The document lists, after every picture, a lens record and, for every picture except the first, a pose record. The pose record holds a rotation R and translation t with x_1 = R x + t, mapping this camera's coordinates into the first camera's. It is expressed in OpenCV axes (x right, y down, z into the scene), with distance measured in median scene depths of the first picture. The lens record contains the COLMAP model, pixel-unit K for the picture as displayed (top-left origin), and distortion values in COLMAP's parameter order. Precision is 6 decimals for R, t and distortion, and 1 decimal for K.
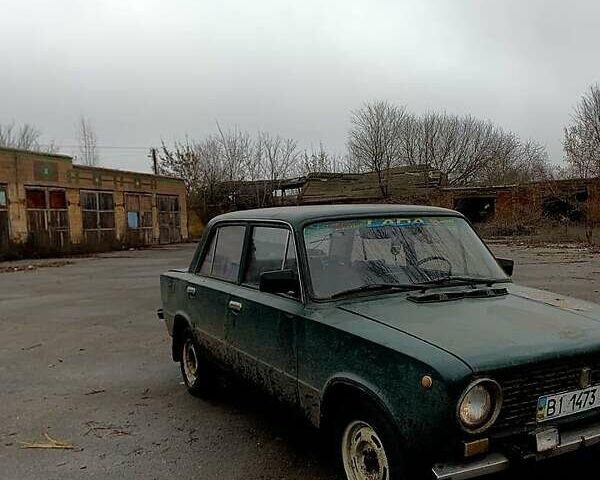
lens RADIAL K [[632.3, 0, 300.0], [0, 632.3, 240.0], [0, 0, 1]] dist [0.094952, -0.263022]
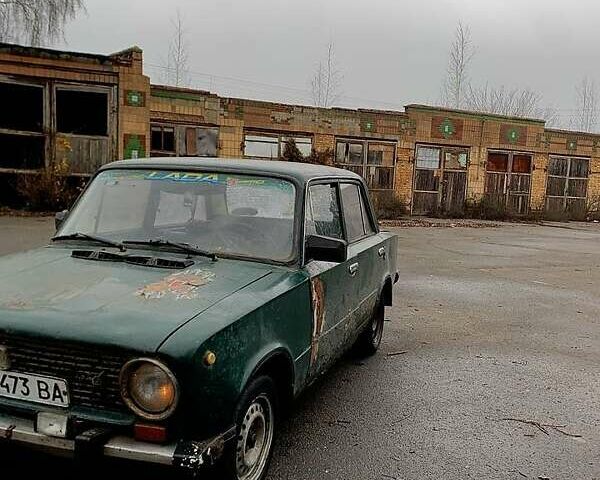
lens RADIAL K [[632.3, 0, 300.0], [0, 632.3, 240.0], [0, 0, 1]] dist [0.094952, -0.263022]
pose [[0.681404, 0.128277, -0.720579, 0.119748], [-0.090298, 0.991734, 0.091159, -0.004653], [0.726316, 0.002951, 0.687354, 0.064907]]
